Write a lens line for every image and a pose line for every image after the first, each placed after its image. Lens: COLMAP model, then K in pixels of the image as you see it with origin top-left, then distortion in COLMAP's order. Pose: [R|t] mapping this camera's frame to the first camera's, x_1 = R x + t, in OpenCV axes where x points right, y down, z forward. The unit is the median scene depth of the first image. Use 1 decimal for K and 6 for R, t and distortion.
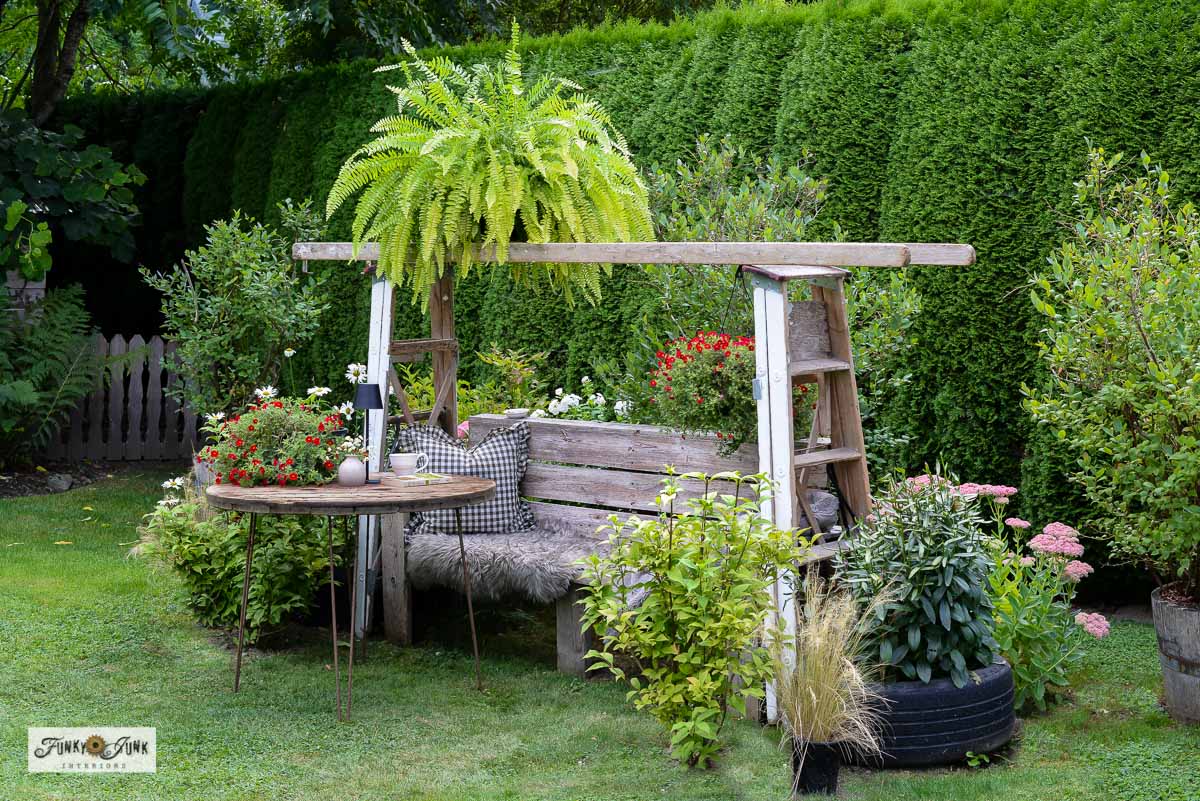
lens RADIAL K [[1781.3, 0, 600.0], [0, 1781.3, 400.5], [0, 0, 1]] dist [-0.109615, 0.086451]
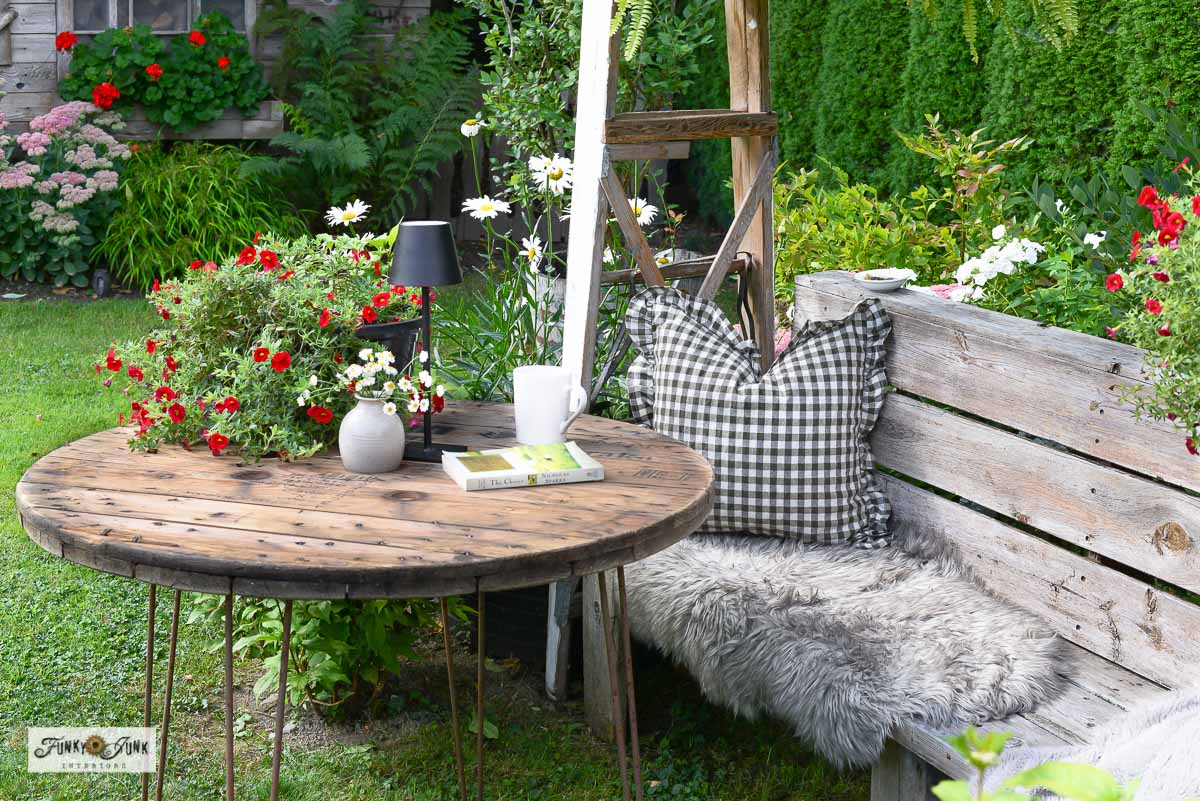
lens RADIAL K [[1781.3, 0, 600.0], [0, 1781.3, 400.5], [0, 0, 1]] dist [-0.109615, 0.086451]
pose [[0.931769, 0.093190, -0.350888, 0.050960], [-0.041208, 0.987396, 0.152809, -0.030280], [0.360706, -0.127923, 0.923865, 0.557964]]
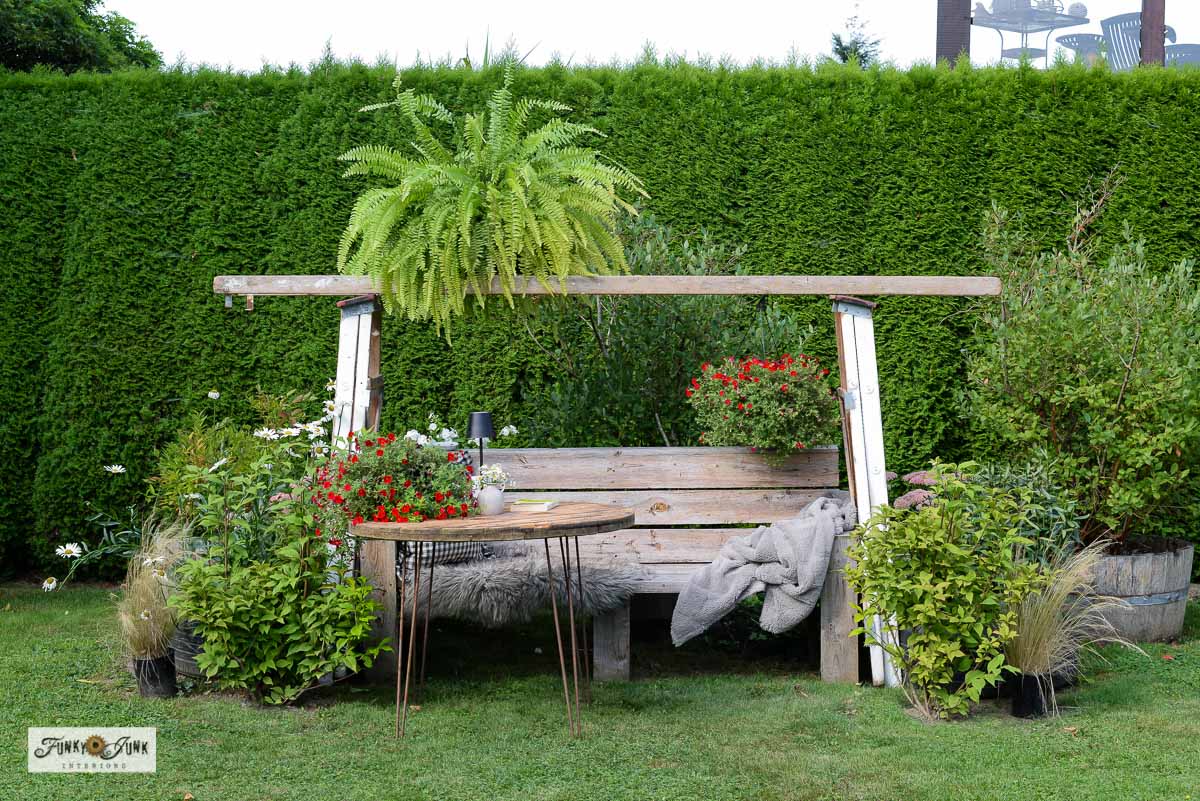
lens RADIAL K [[1781.3, 0, 600.0], [0, 1781.3, 400.5], [0, 0, 1]] dist [-0.109615, 0.086451]
pose [[0.772443, -0.028153, 0.634460, -0.639417], [0.054555, 0.998266, -0.022124, 0.008645], [-0.632736, 0.051702, 0.772639, 0.164598]]
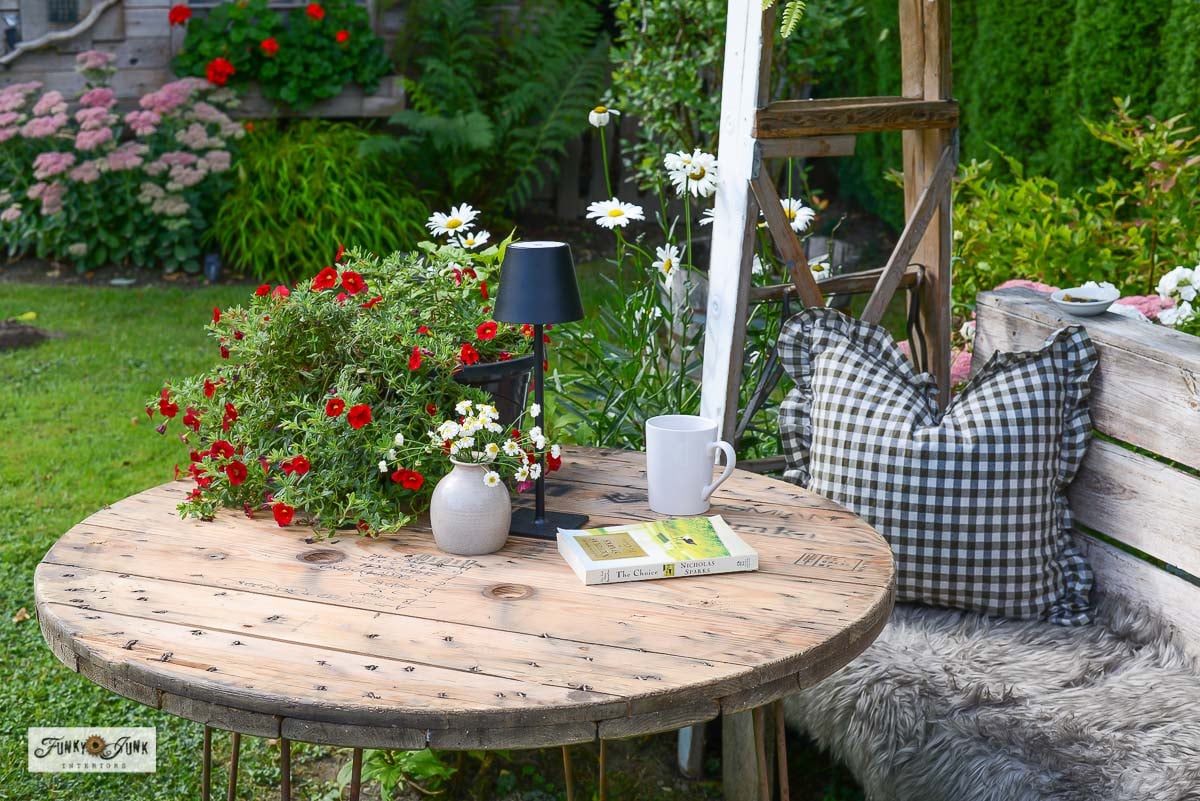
lens RADIAL K [[1759.5, 0, 600.0], [0, 1759.5, 400.5], [0, 0, 1]] dist [-0.126768, 0.135480]
pose [[0.903078, 0.109115, -0.415385, 0.018311], [-0.038604, 0.983896, 0.174526, -0.034913], [0.427739, -0.141575, 0.892746, 0.629269]]
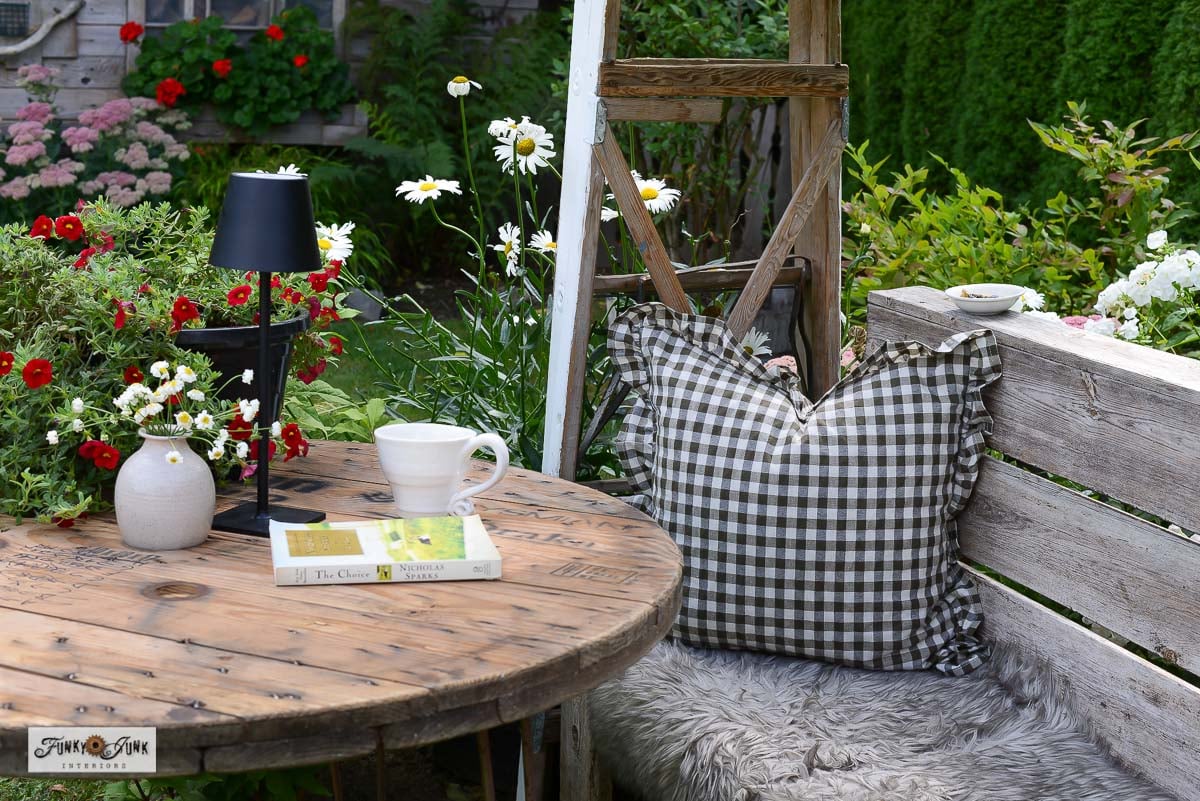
lens RADIAL K [[1781.3, 0, 600.0], [0, 1781.3, 400.5], [0, 0, 1]] dist [-0.109615, 0.086451]
pose [[0.892346, 0.119661, -0.435200, 0.035572], [-0.067376, 0.988728, 0.133707, -0.013612], [0.446294, -0.089991, 0.890350, 0.693256]]
